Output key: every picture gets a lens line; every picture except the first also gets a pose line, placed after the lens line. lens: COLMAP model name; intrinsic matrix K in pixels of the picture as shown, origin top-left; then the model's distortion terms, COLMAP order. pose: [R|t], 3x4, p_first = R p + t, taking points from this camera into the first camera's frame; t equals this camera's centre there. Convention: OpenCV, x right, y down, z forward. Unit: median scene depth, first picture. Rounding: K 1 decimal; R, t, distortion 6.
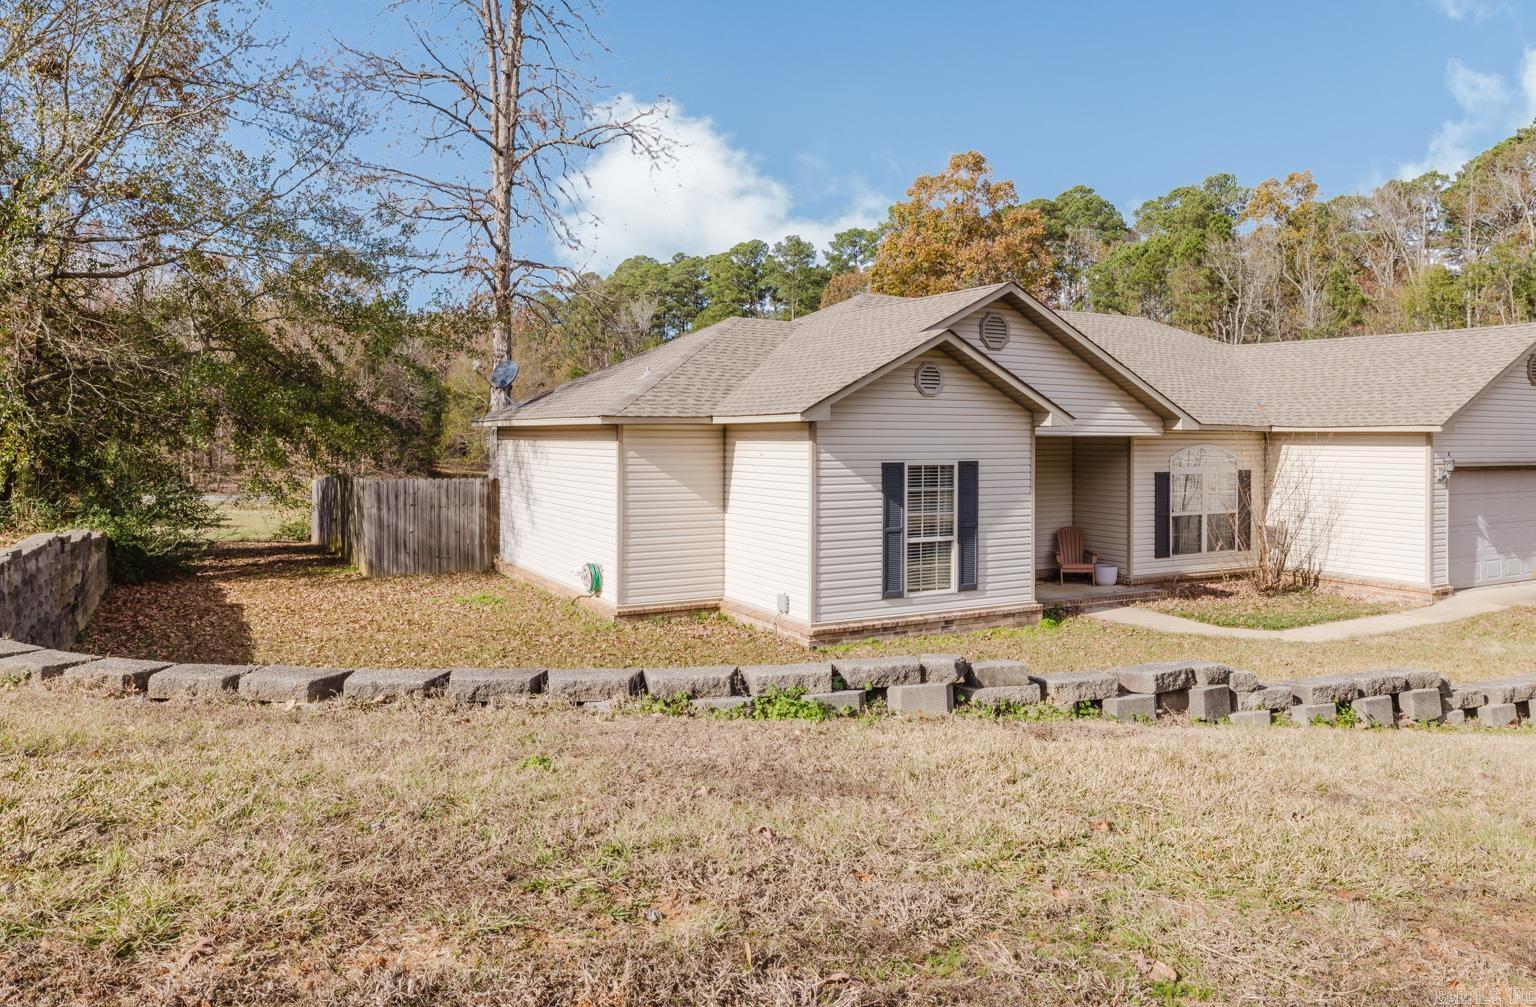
lens RADIAL K [[1034.9, 0, 797.7], [0, 1034.9, 387.4], [0, 0, 1]] dist [-0.000652, -0.000887]
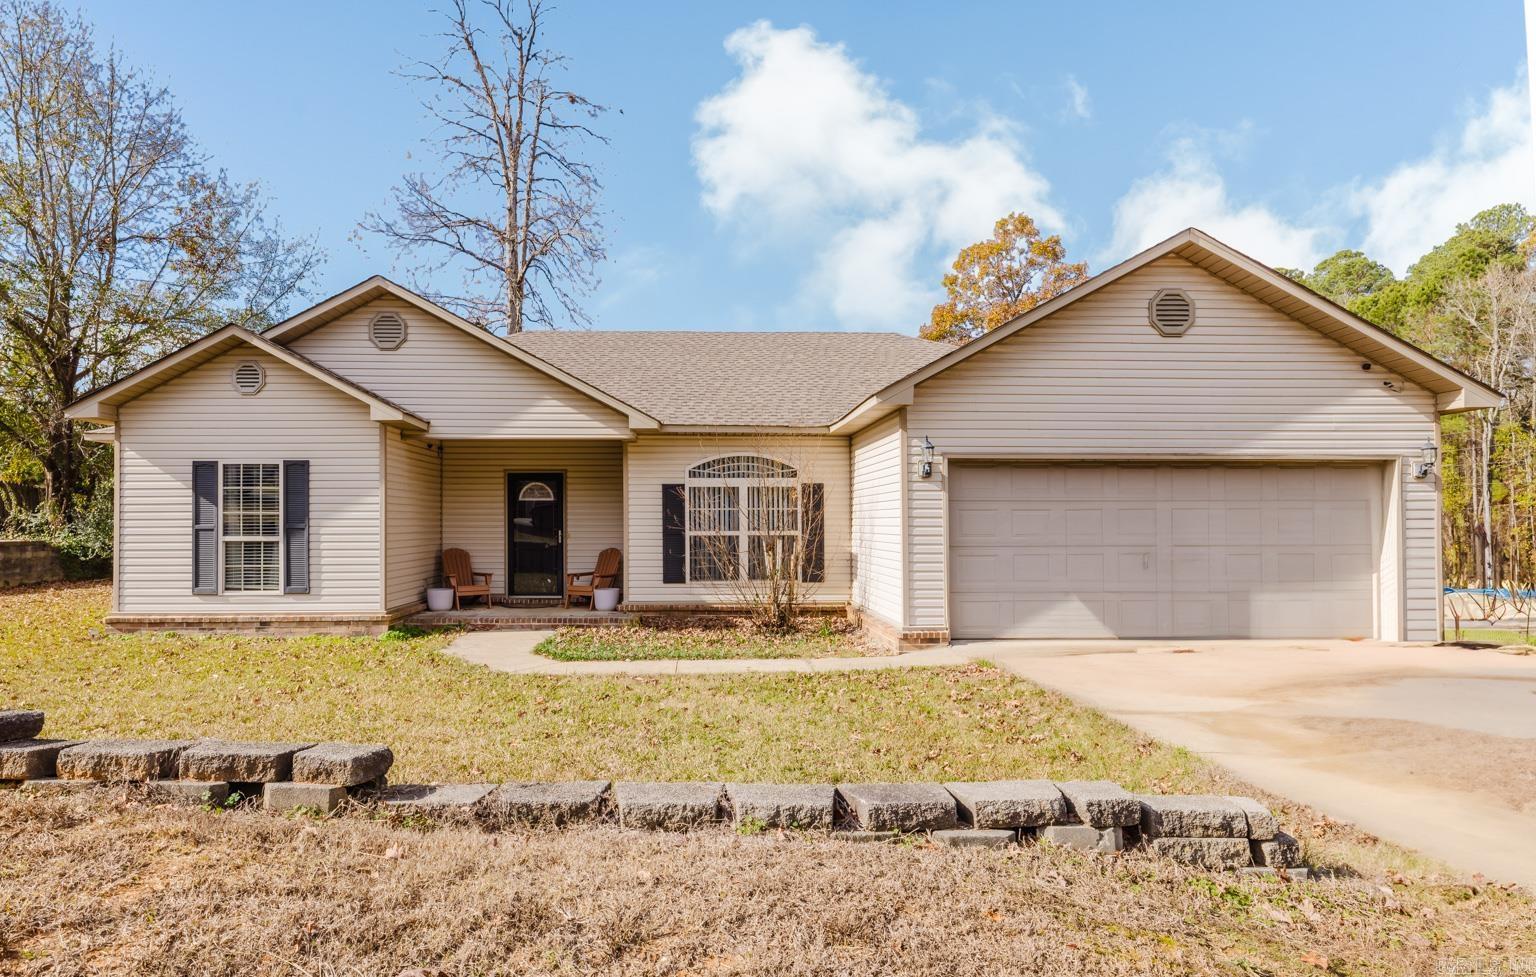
lens RADIAL K [[812.3, 0, 768.0], [0, 812.3, 488.5], [0, 0, 1]] dist [-0.001456, -0.000115]
pose [[0.879282, -0.026397, -0.475570, 0.778557], [0.023584, 0.999651, -0.011882, 0.099608], [0.475718, -0.000769, 0.879598, 0.459642]]
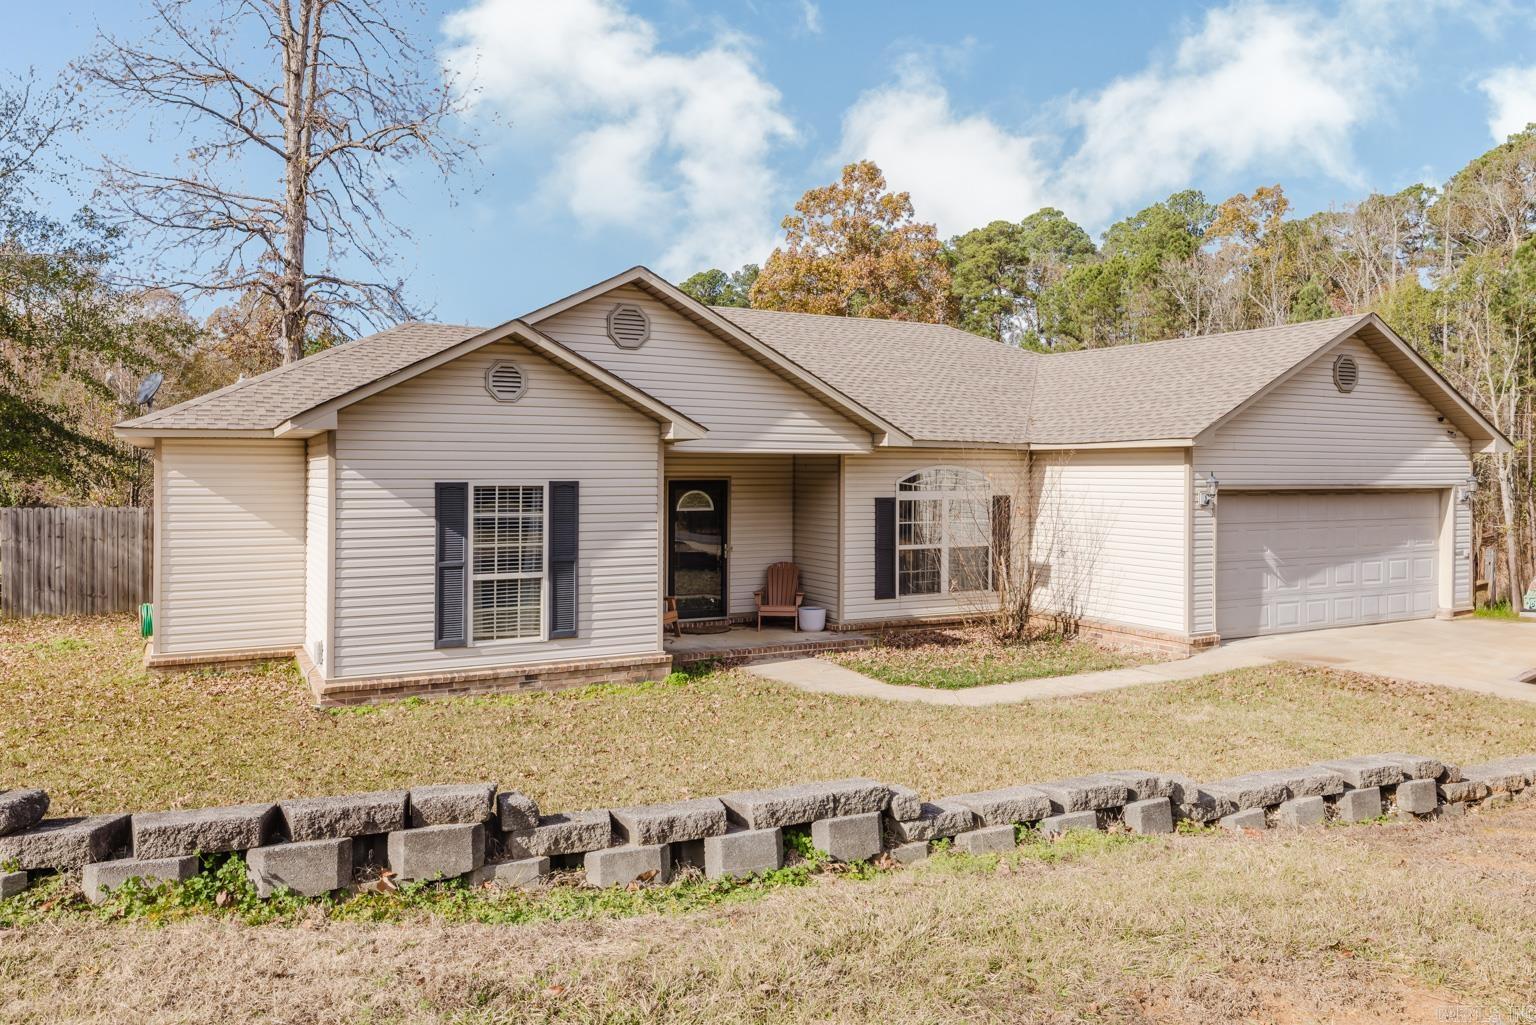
lens RADIAL K [[1036.0, 0, 769.4], [0, 1036.0, 428.6], [0, 0, 1]] dist [0.002489, -0.003129]
pose [[0.998767, -0.004998, -0.049400, 0.313593], [0.005134, 0.999983, 0.002625, 0.023946], [0.049386, -0.002876, 0.998776, 0.158210]]
